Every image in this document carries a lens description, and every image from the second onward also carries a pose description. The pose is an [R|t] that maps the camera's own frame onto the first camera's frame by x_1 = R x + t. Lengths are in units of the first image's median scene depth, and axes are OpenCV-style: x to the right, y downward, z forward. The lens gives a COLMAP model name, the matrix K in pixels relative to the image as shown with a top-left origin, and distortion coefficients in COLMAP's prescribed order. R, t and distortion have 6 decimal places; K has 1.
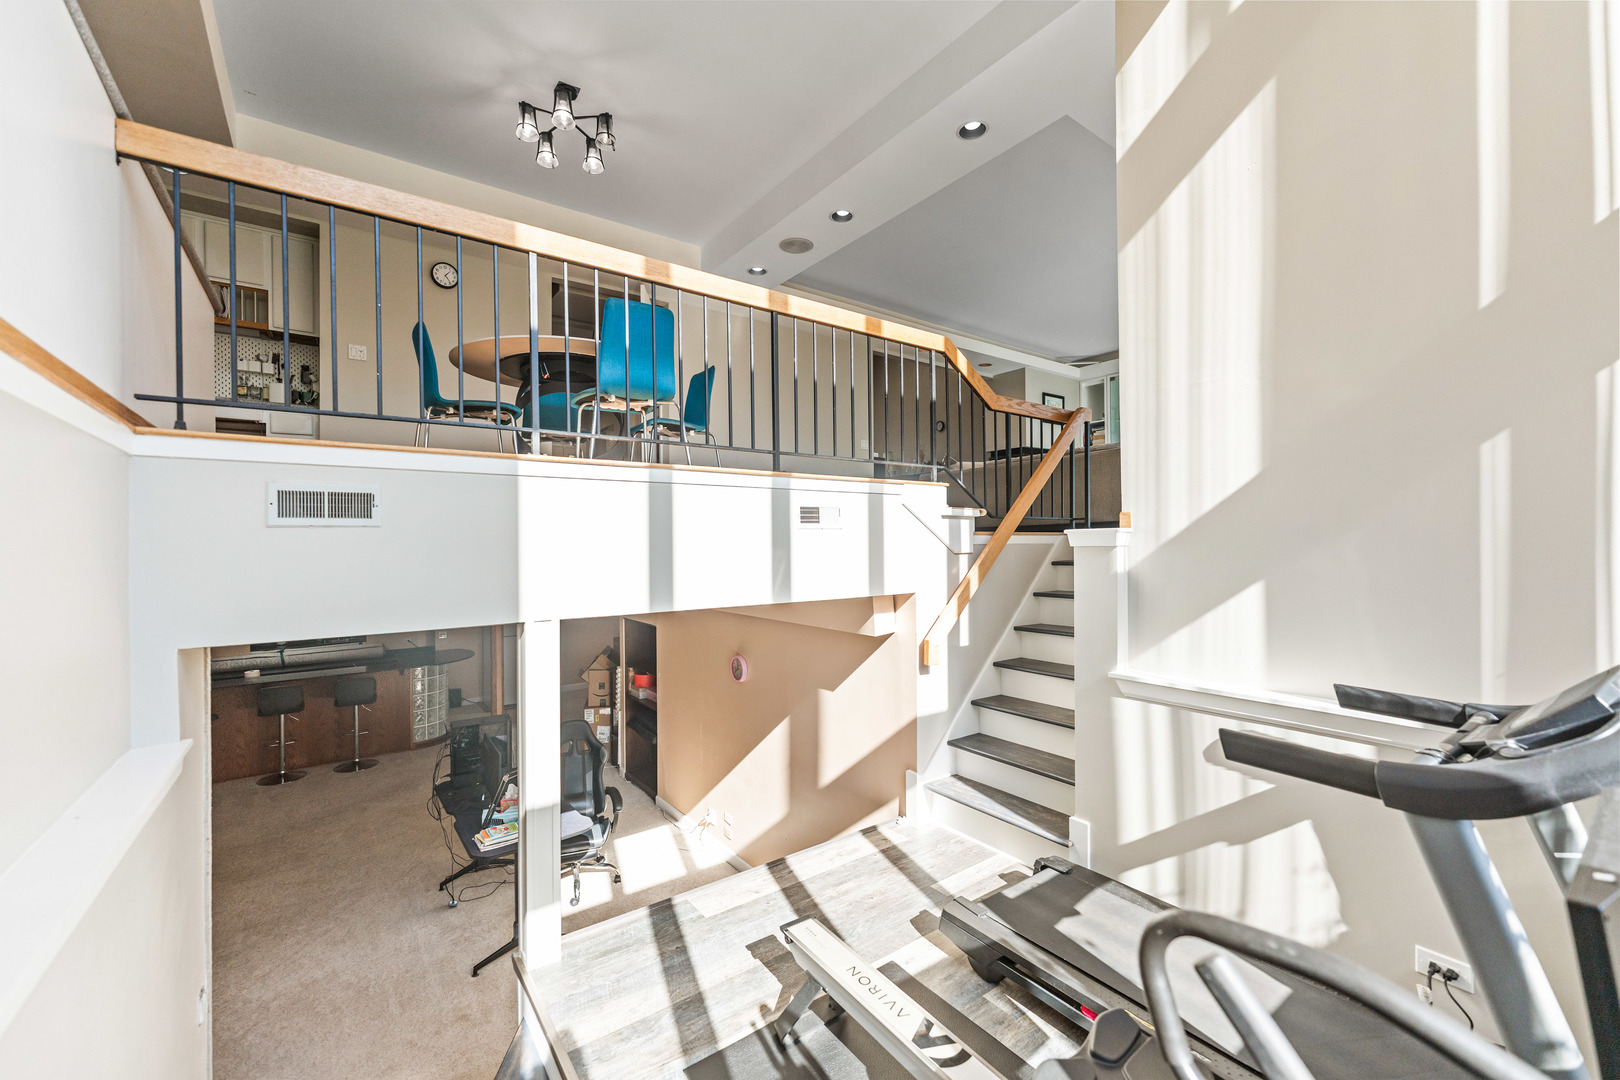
lens RADIAL K [[653.0, 0, 807.1], [0, 653.0, 539.2], [0, 0, 1]] dist [-0.003144, -0.000223]
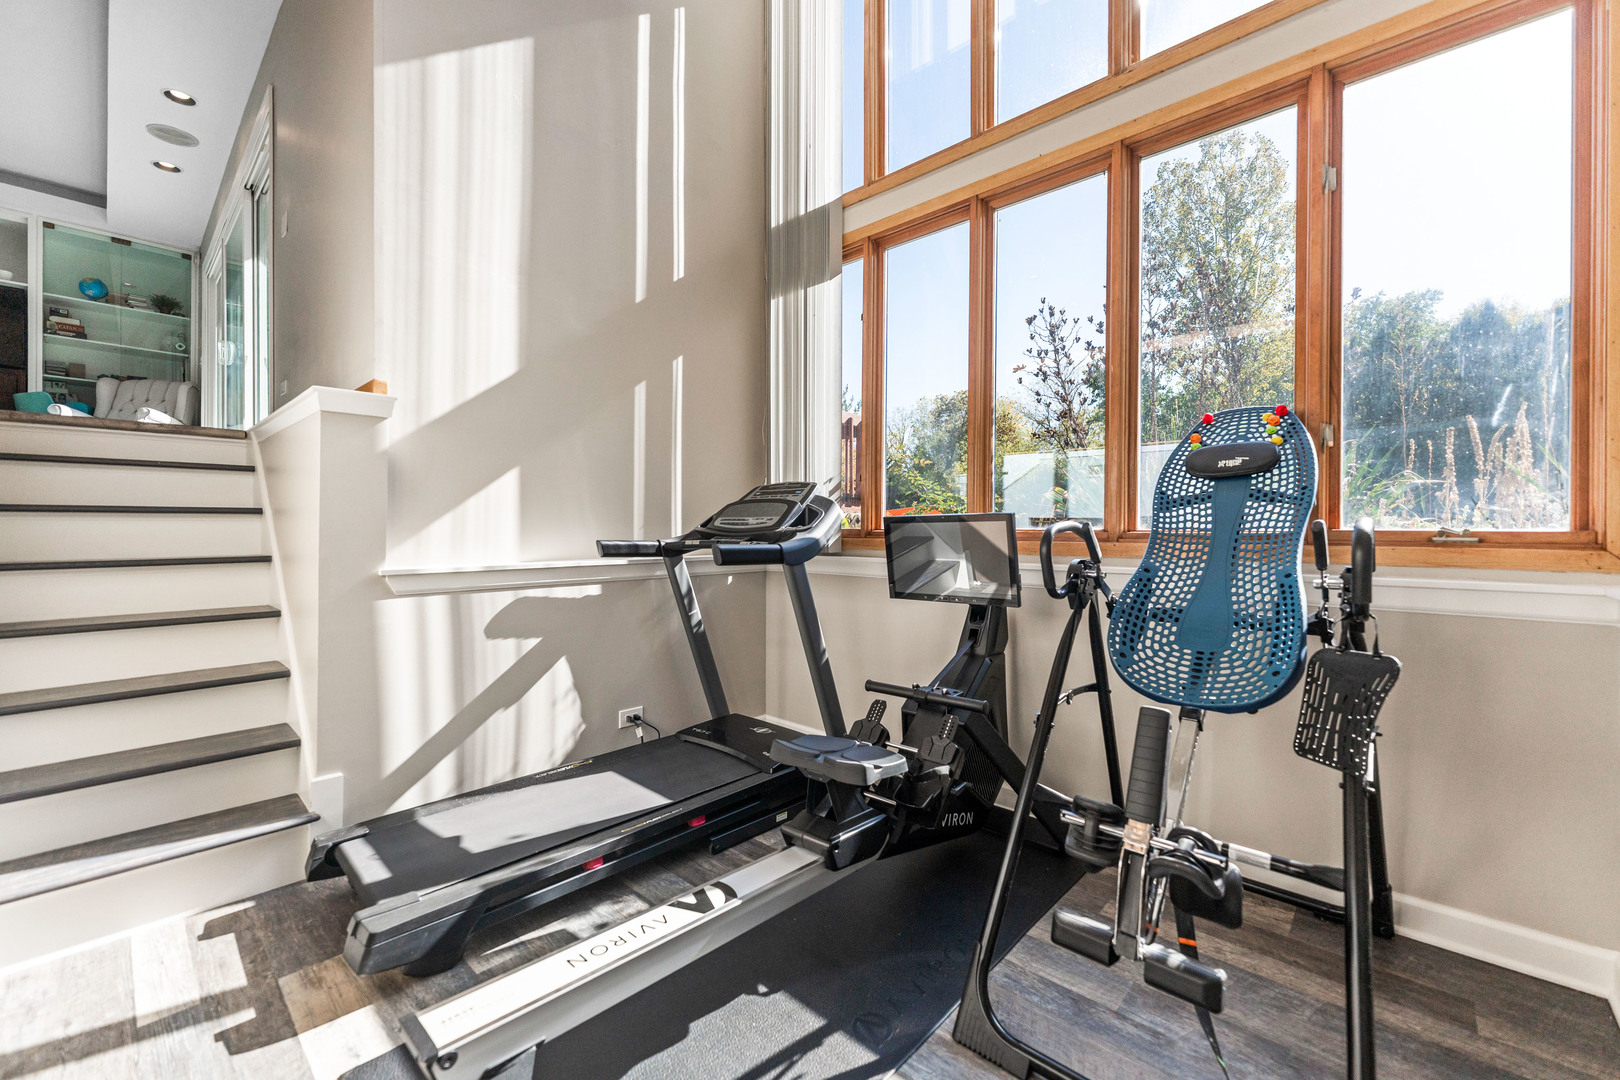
lens RADIAL K [[653.0, 0, 796.4], [0, 653.0, 537.7], [0, 0, 1]] dist [-0.003144, -0.000223]
pose [[-0.197958, 0.006576, 0.980188, -0.486023], [0.003342, 0.999976, -0.006034, 0.186726], [-0.980205, 0.002081, -0.197975, 0.712333]]
